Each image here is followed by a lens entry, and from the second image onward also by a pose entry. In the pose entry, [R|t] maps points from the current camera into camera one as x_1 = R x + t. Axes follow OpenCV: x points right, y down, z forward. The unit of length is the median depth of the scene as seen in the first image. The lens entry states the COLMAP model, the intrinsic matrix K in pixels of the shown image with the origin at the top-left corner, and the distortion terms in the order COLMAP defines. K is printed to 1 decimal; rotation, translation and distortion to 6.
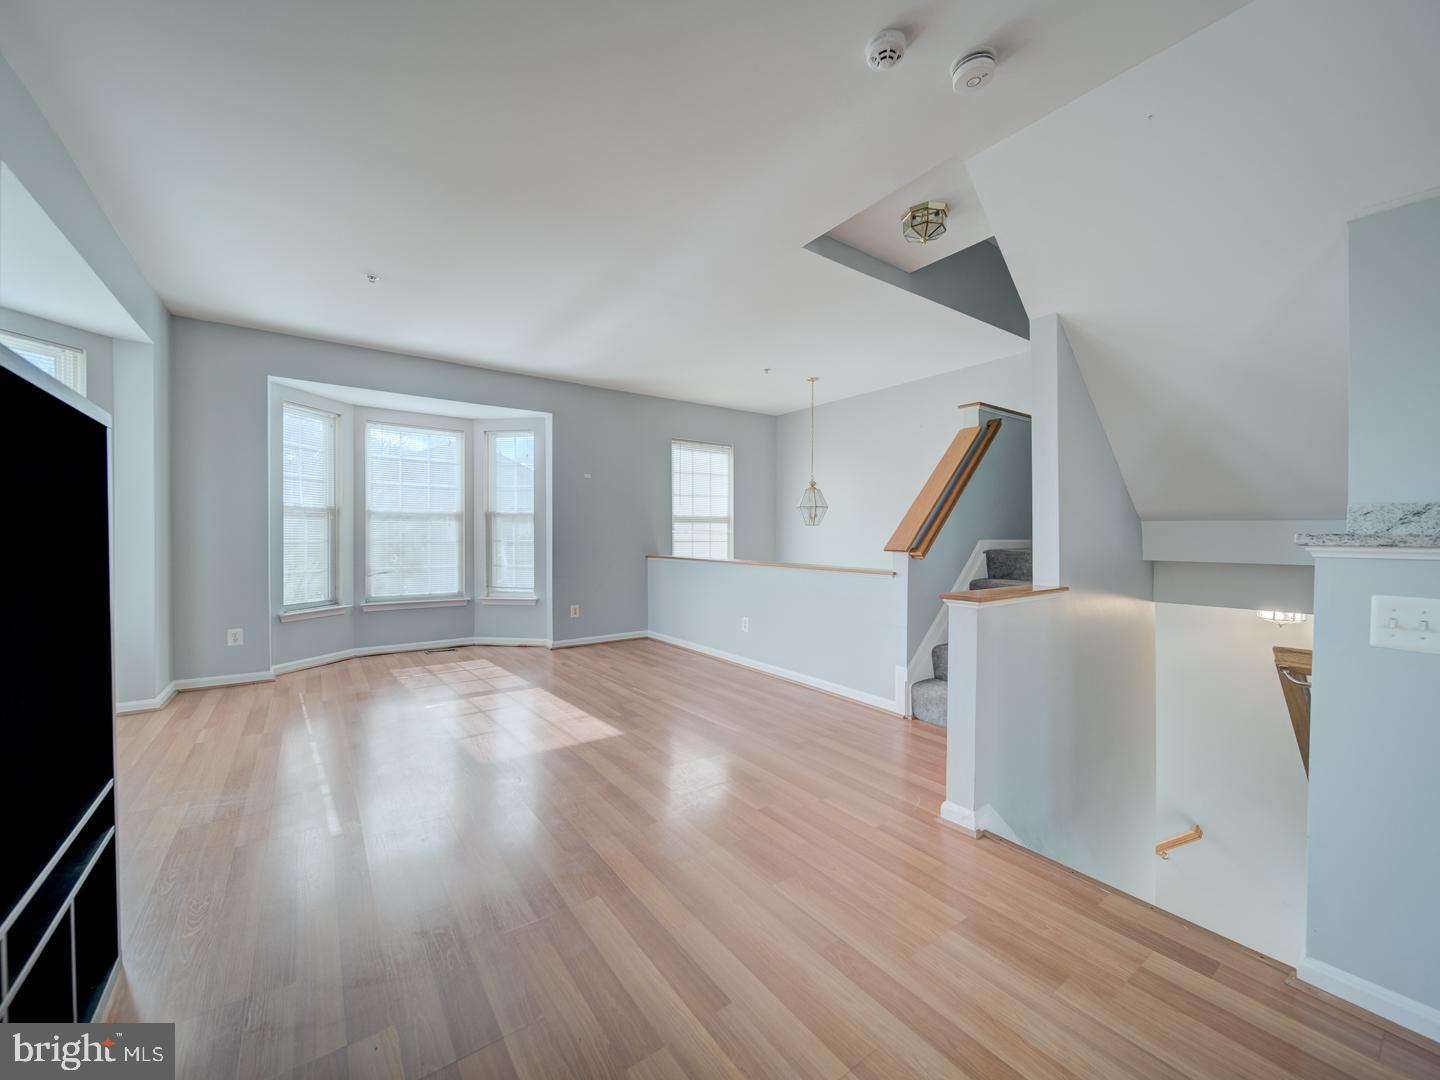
lens RADIAL K [[567.9, 0, 722.4], [0, 567.9, 538.4], [0, 0, 1]] dist [0.001292, -0.001644]
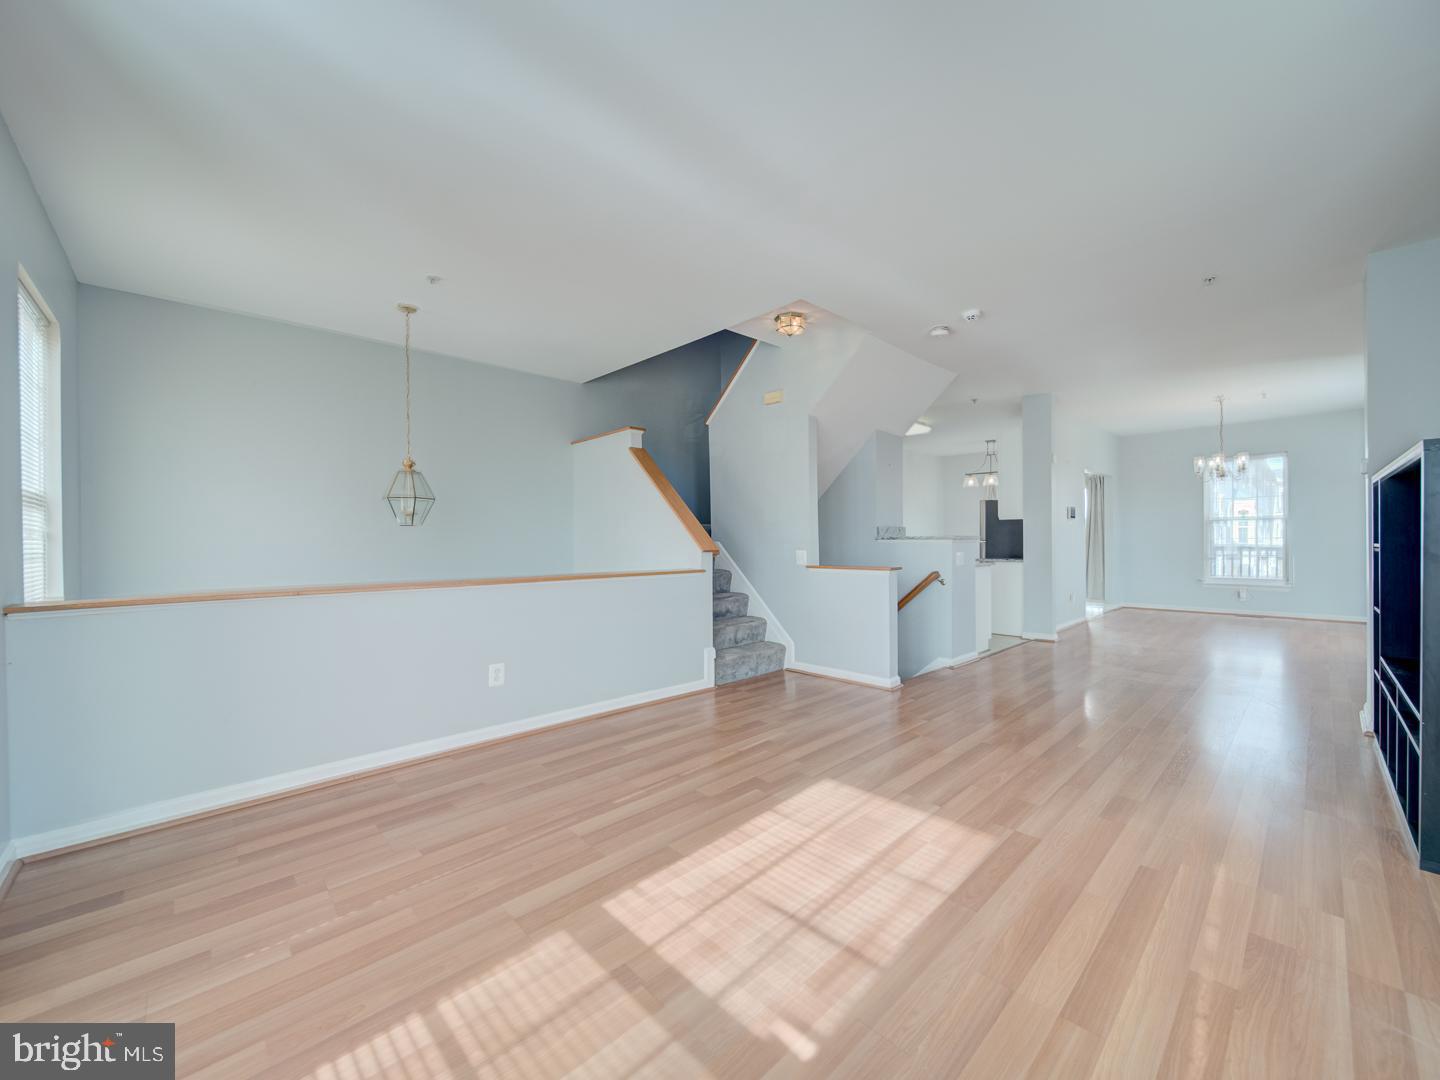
lens RADIAL K [[567.9, 0, 718.8], [0, 567.9, 544.5], [0, 0, 1]] dist [0.001292, -0.001644]
pose [[-0.143494, 0.002037, 0.989649, -0.794904], [0.013124, 0.999914, -0.000155, 0.006853], [-0.989564, 0.012966, -0.143508, 1.048950]]
